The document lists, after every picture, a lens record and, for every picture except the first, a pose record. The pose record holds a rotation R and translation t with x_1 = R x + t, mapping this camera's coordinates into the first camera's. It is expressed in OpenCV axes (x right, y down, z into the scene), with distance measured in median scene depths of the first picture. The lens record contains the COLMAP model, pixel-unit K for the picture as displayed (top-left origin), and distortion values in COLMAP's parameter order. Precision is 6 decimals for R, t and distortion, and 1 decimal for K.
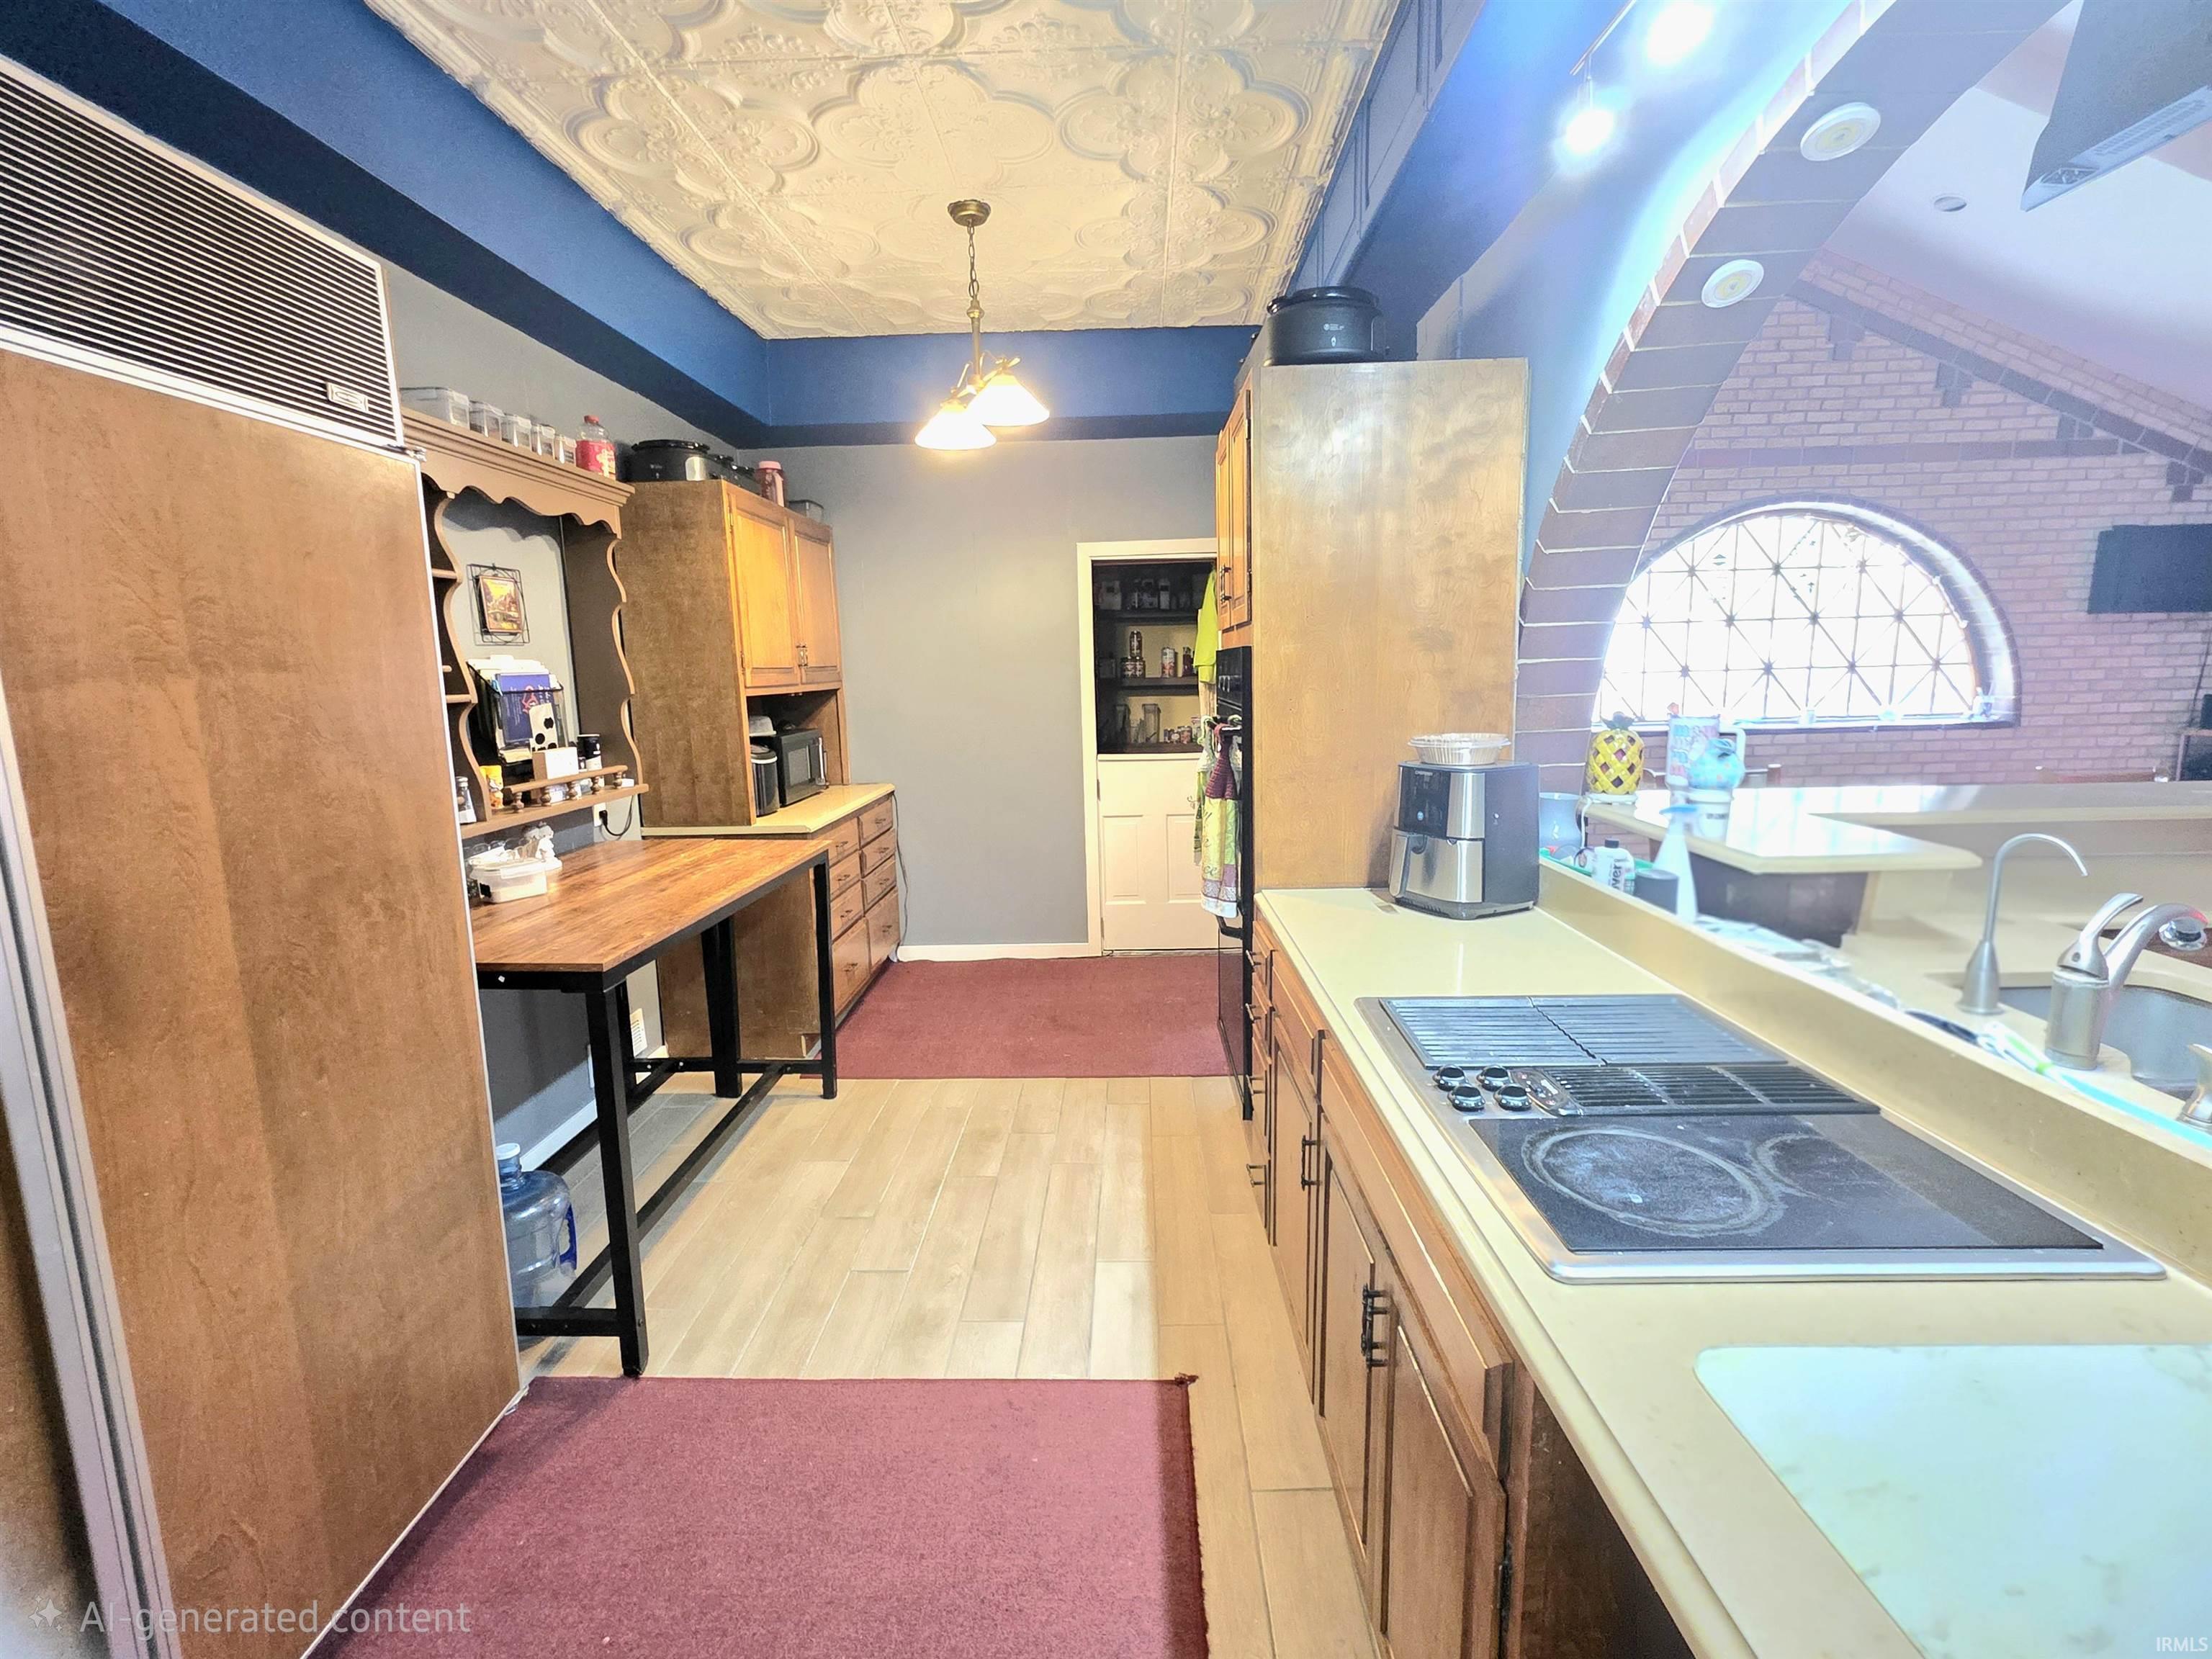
lens RADIAL K [[960.6, 0, 1102.1], [0, 960.6, 823.7], [0, 0, 1]] dist [0.001695, 0.000362]
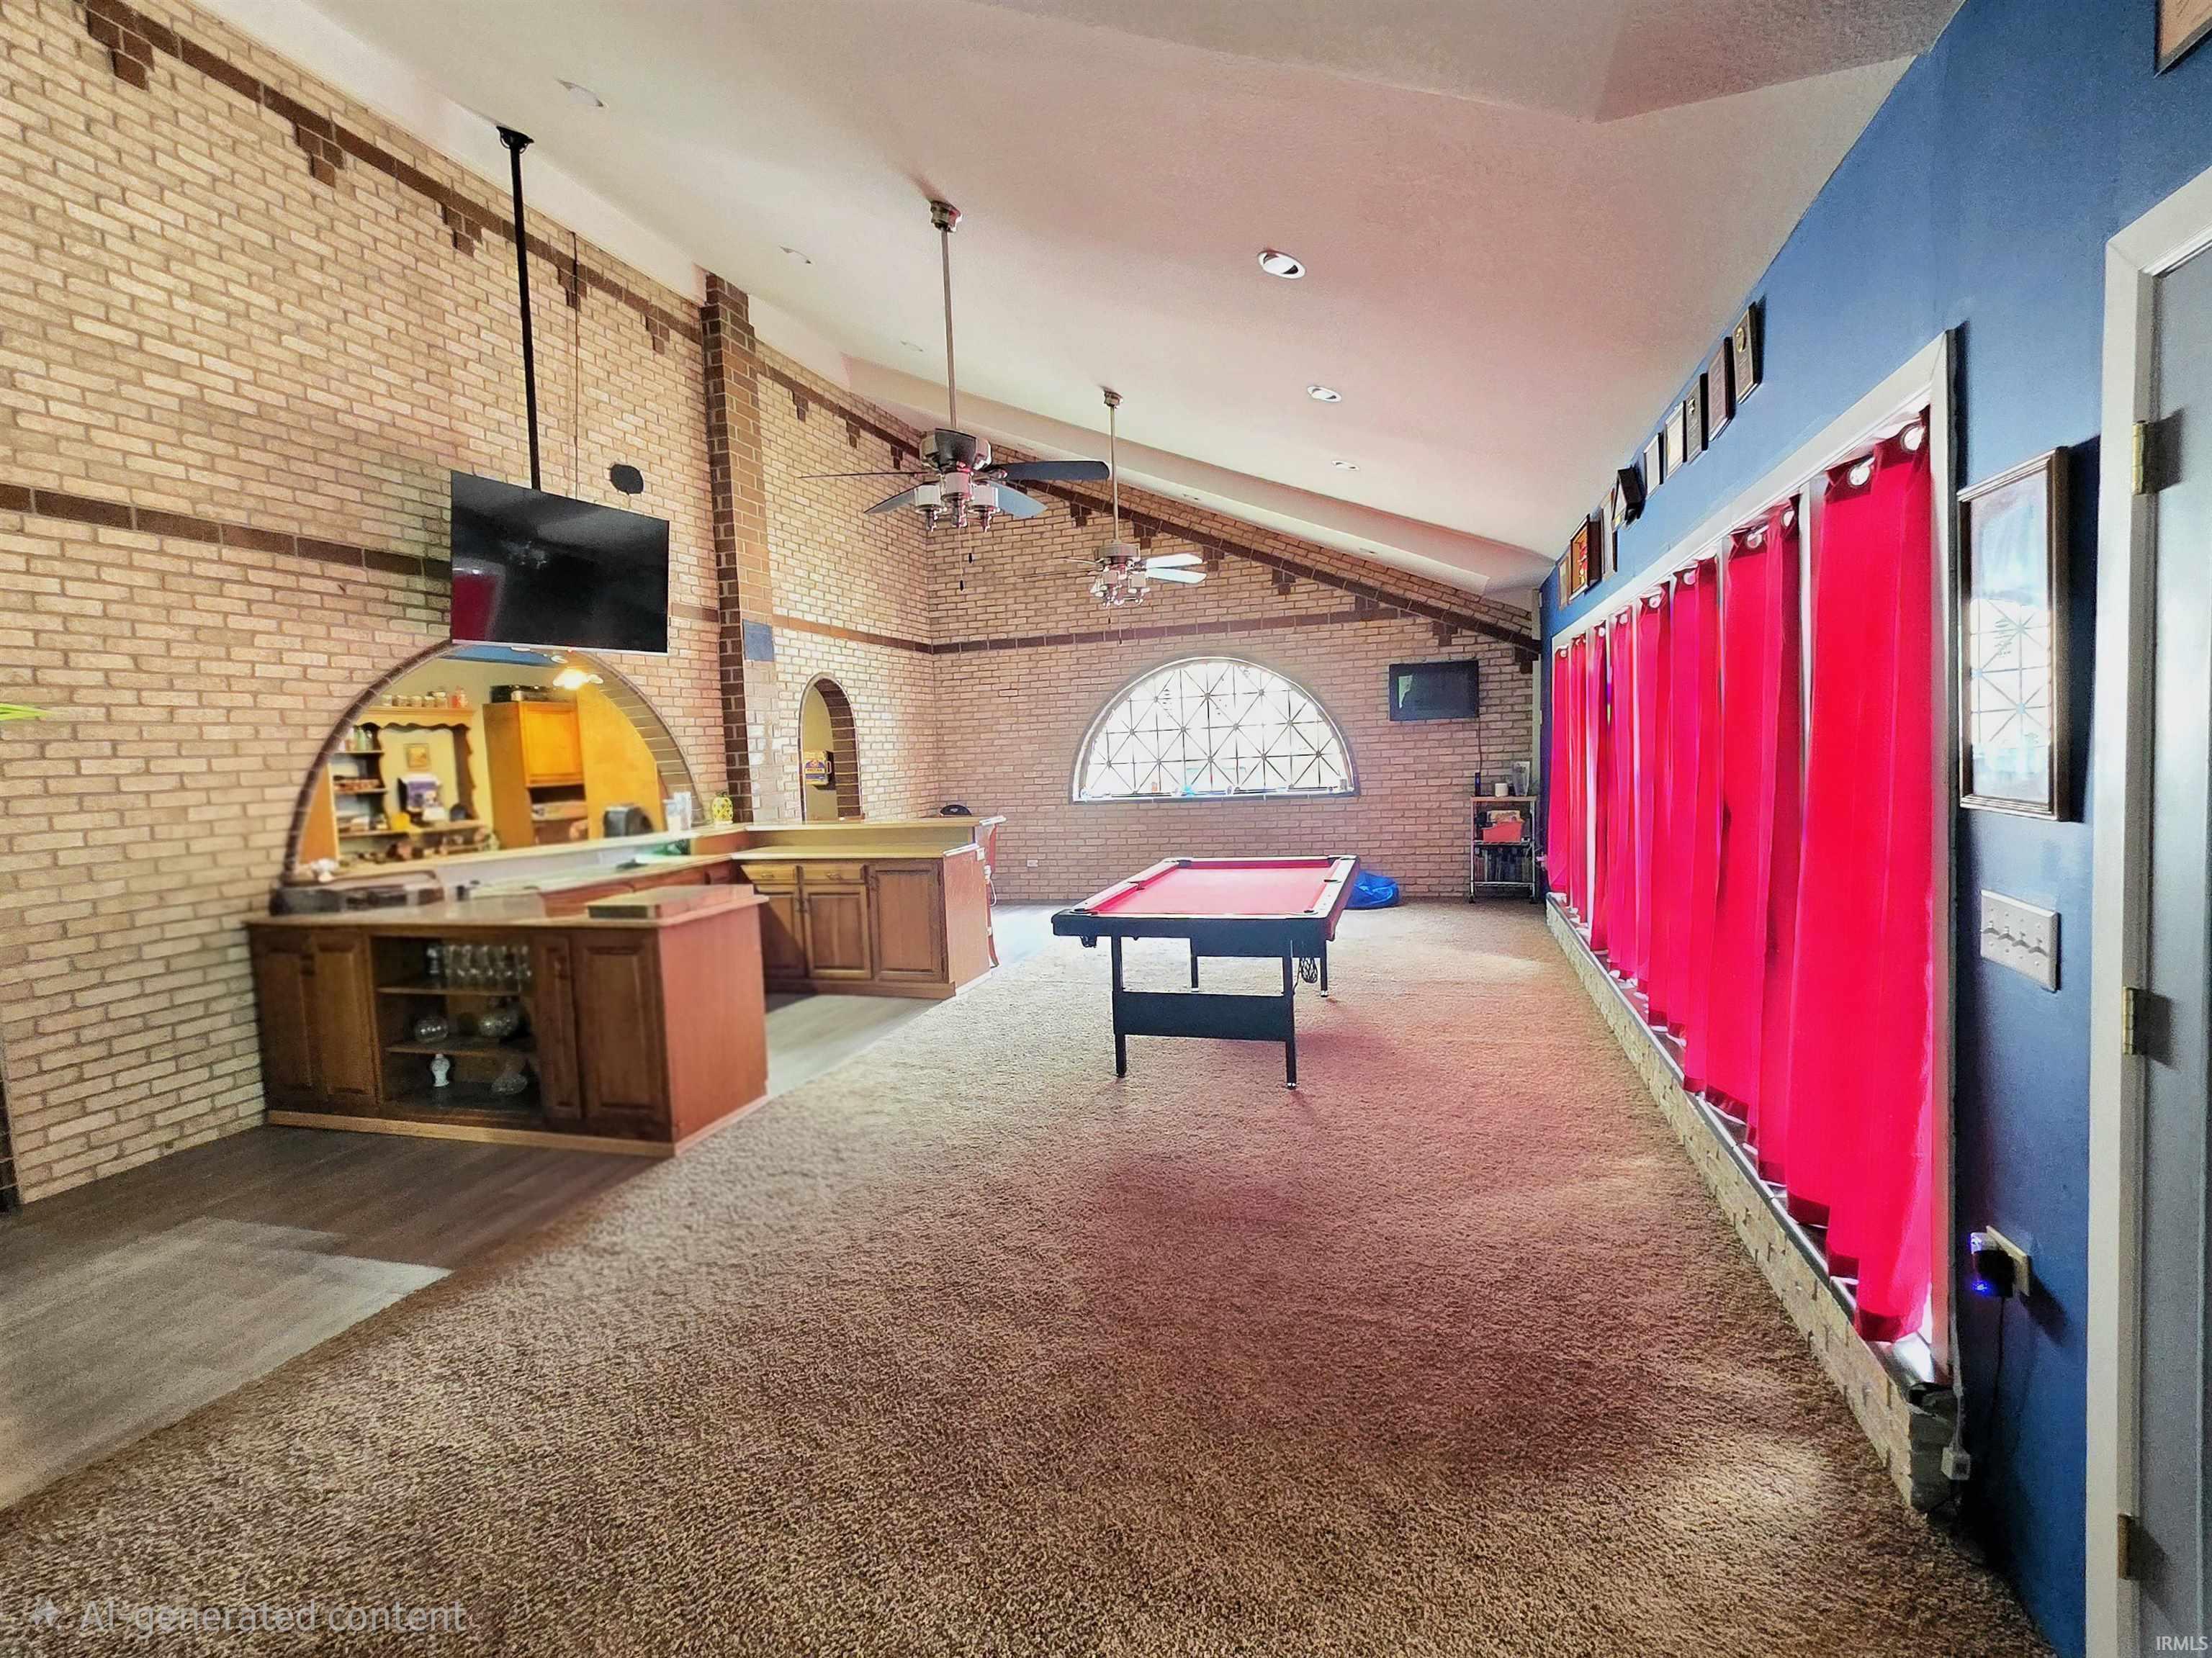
lens RADIAL K [[960.5, 0, 1110.0], [0, 960.5, 815.9], [0, 0, 1]] dist [0.001695, 0.000362]
pose [[0.961020, 0.002268, -0.276470, 1.036905], [-0.023971, 0.996884, -0.075147, 0.054579], [0.275439, 0.078845, 0.958080, -0.558232]]
